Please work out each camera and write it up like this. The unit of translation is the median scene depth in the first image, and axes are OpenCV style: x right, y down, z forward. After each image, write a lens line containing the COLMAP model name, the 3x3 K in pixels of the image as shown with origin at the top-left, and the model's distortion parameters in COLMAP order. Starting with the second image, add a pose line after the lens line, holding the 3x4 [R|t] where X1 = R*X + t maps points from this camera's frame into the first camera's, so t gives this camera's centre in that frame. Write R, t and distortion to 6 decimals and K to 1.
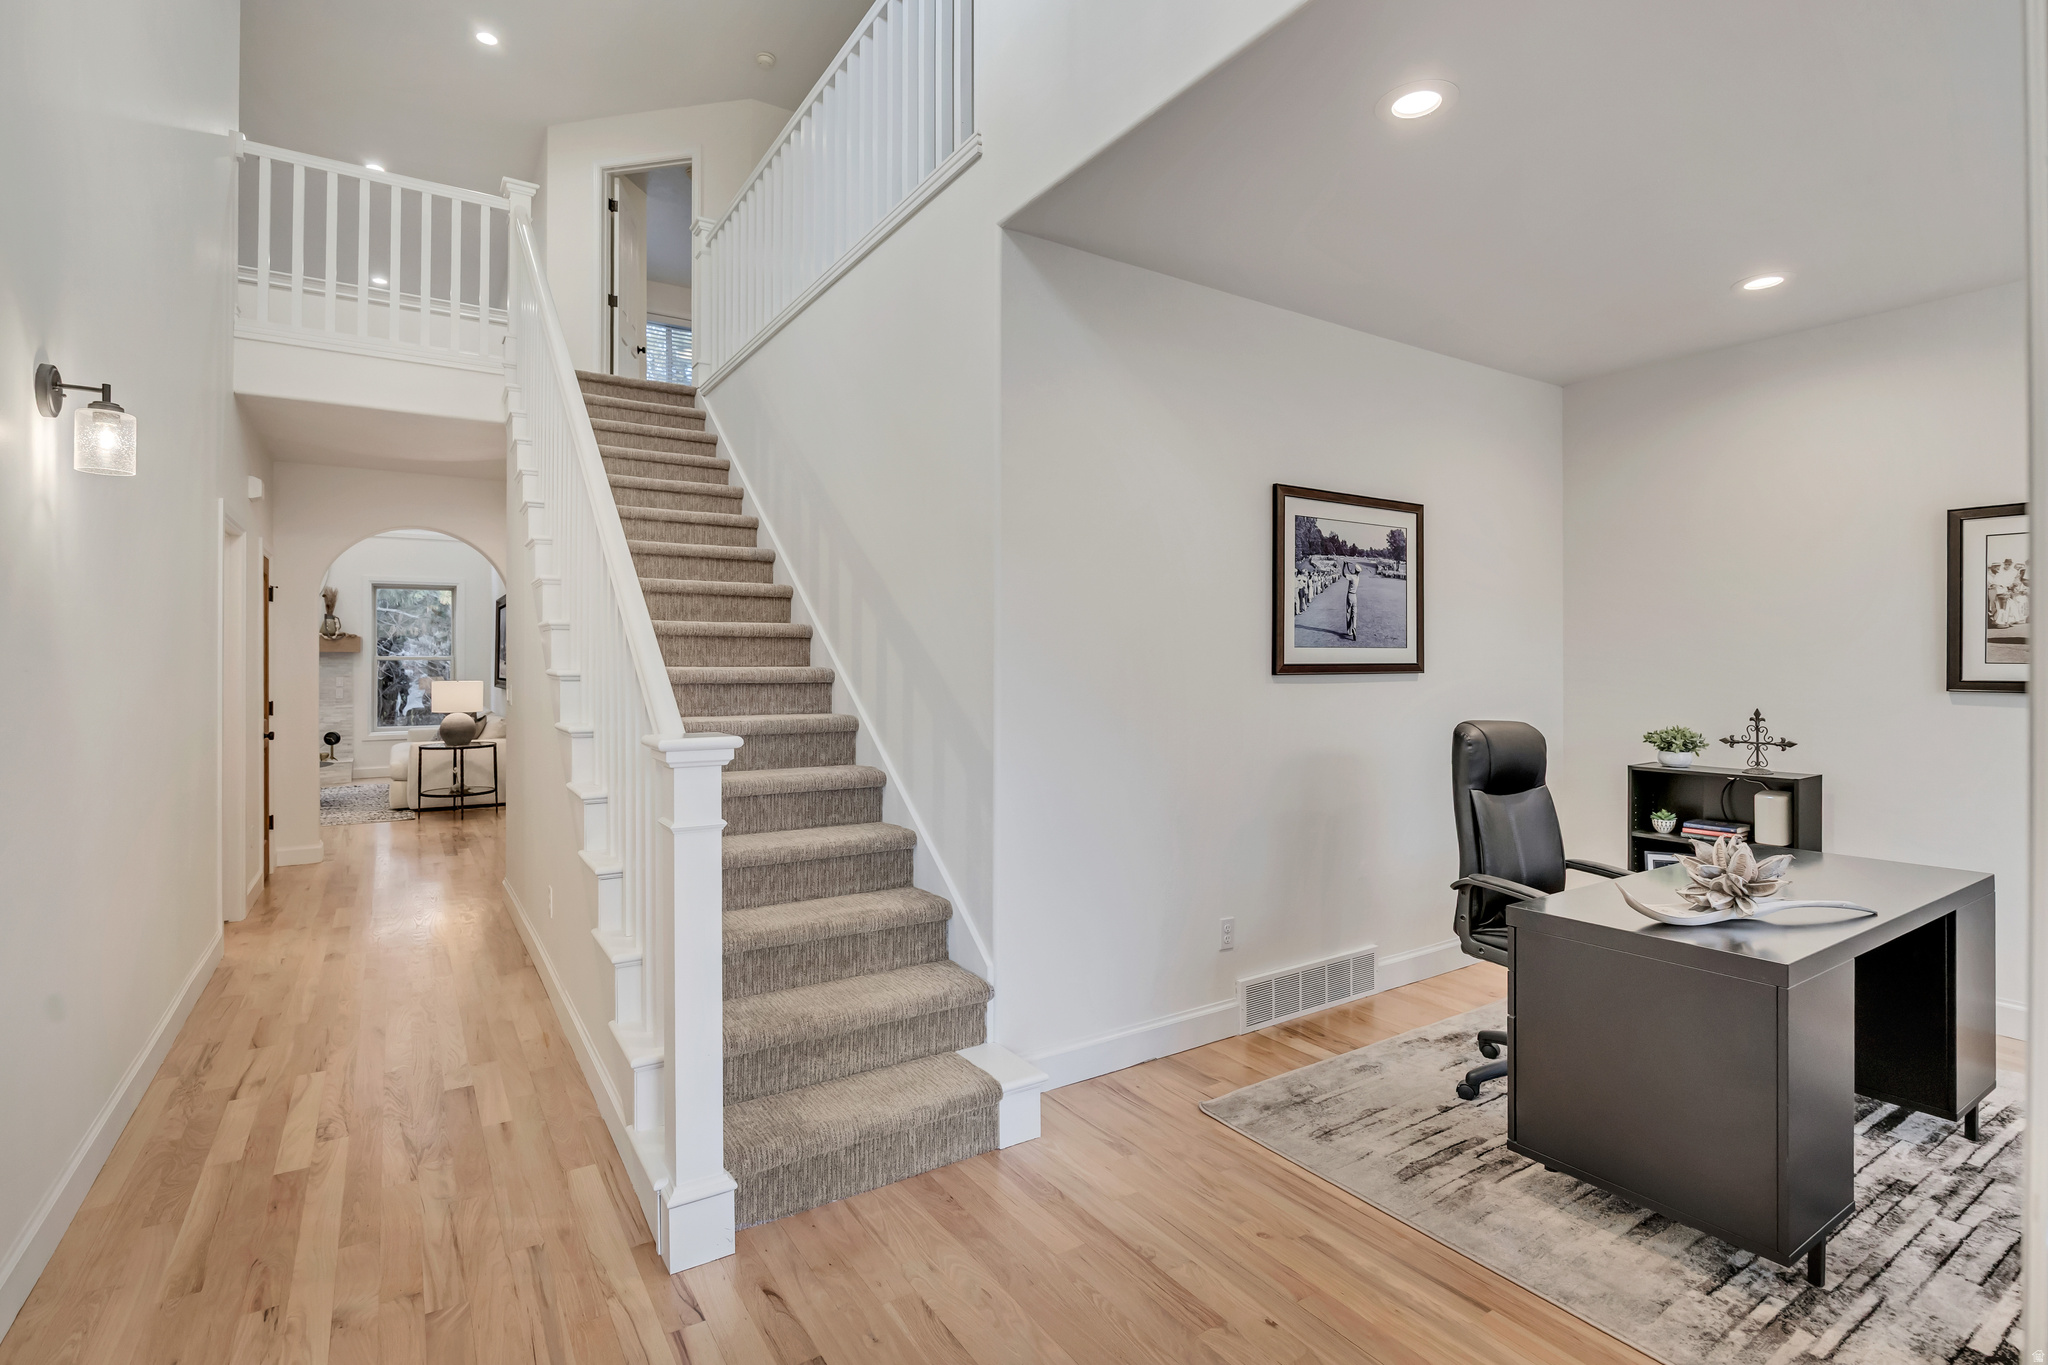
lens RADIAL K [[961.9, 0, 1035.2], [0, 961.9, 668.6], [0, 0, 1]] dist [-0.005522, -0.000743]
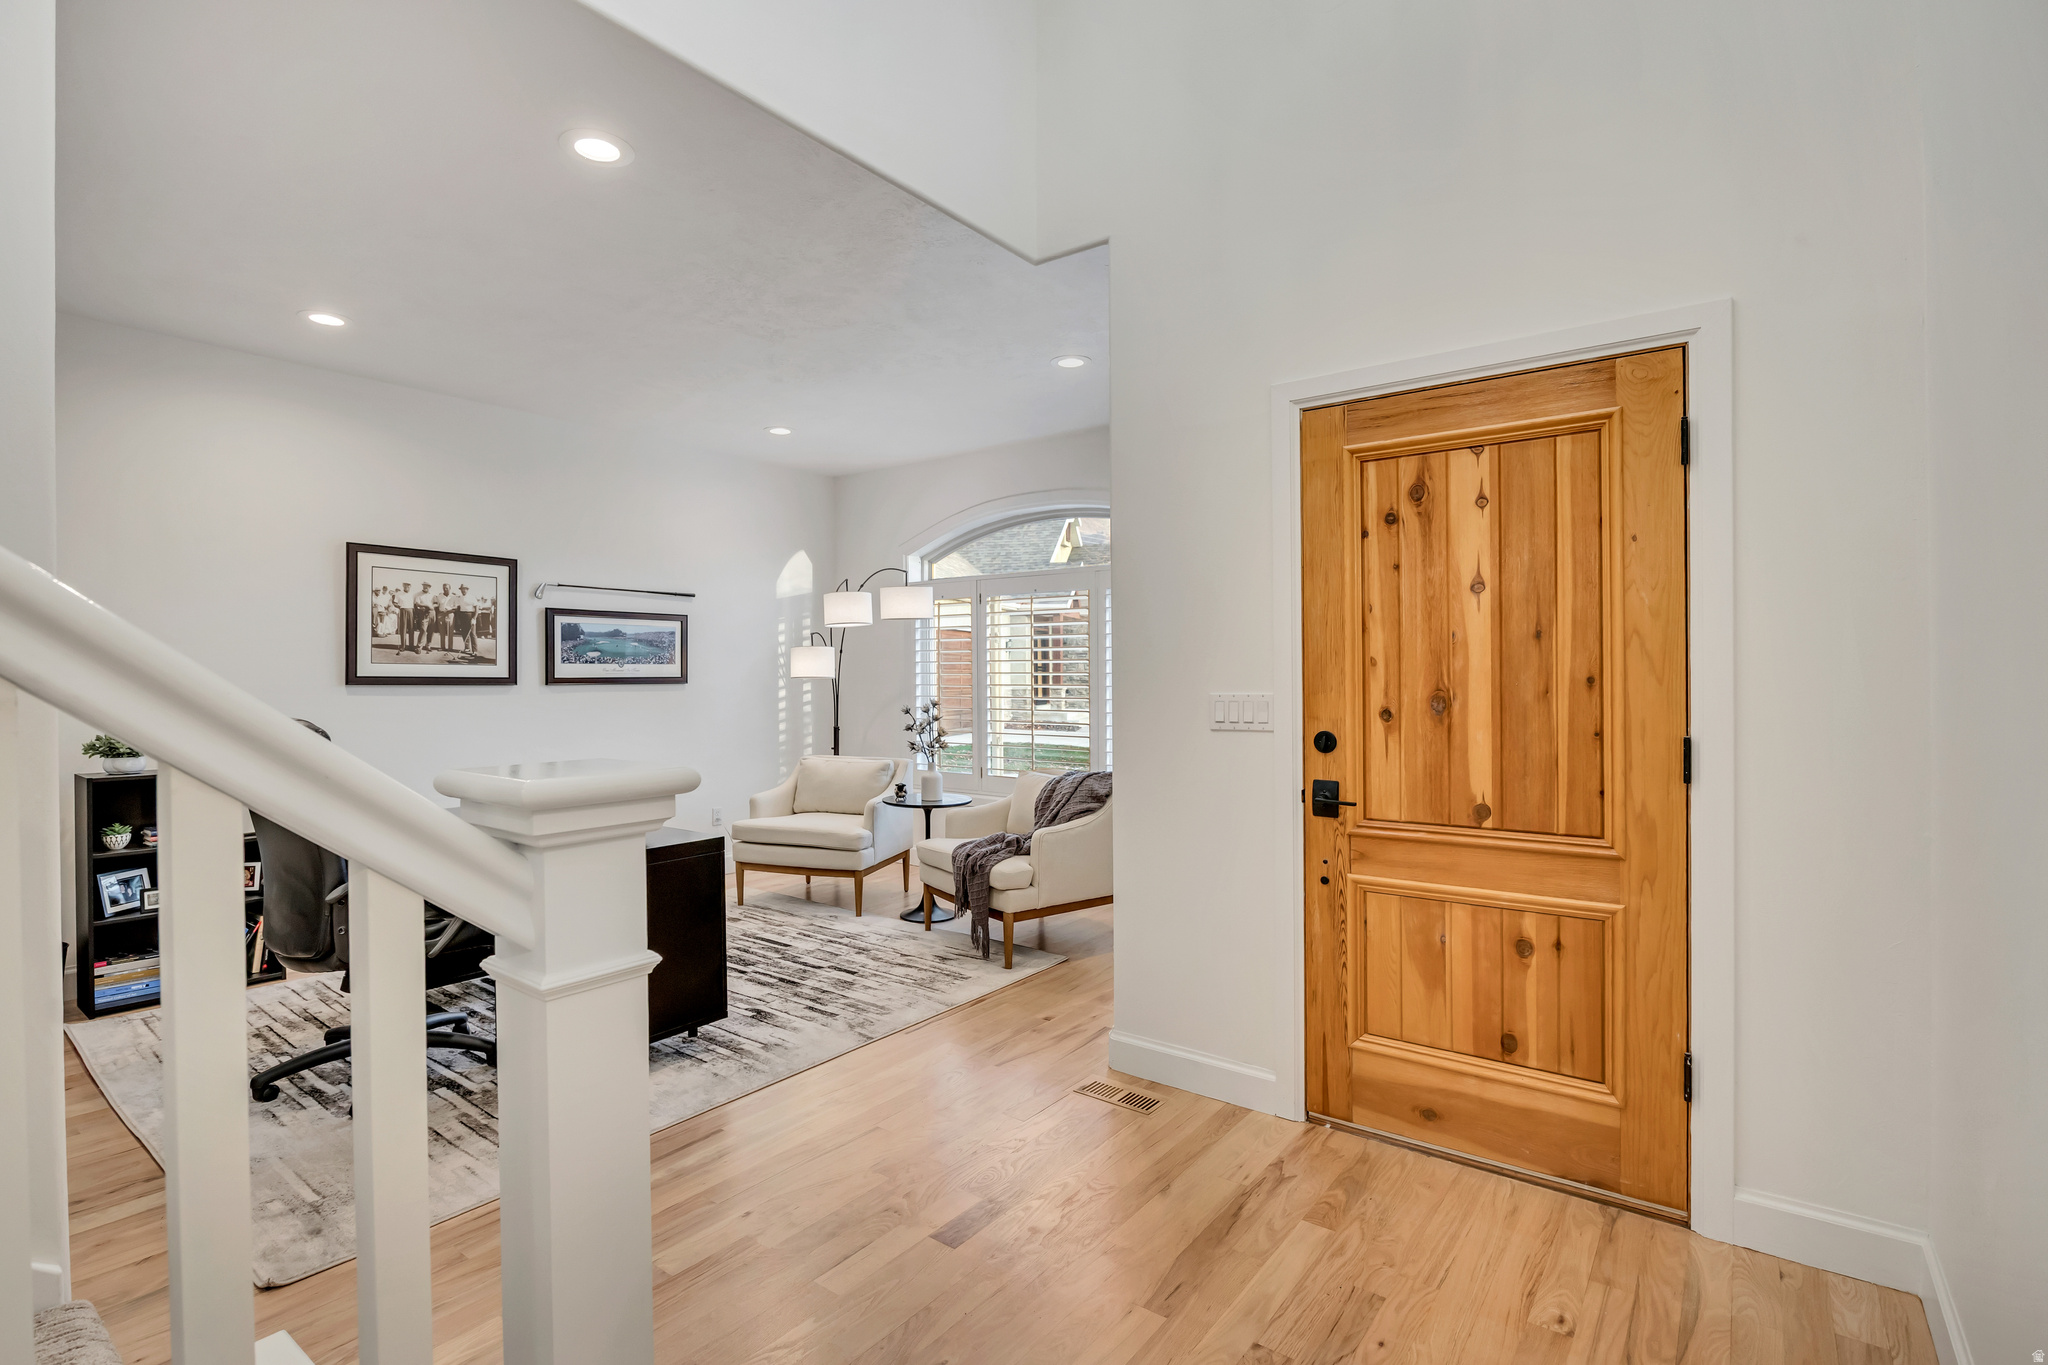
lens RADIAL K [[961.9, 0, 1035.7], [0, 961.9, 680.5], [0, 0, 1]] dist [-0.005522, -0.000743]
pose [[-0.324247, -0.022314, 0.945709, -0.568767], [-0.010902, 0.999744, 0.019851, -0.018184], [-0.945910, -0.003874, -0.324407, 0.566965]]
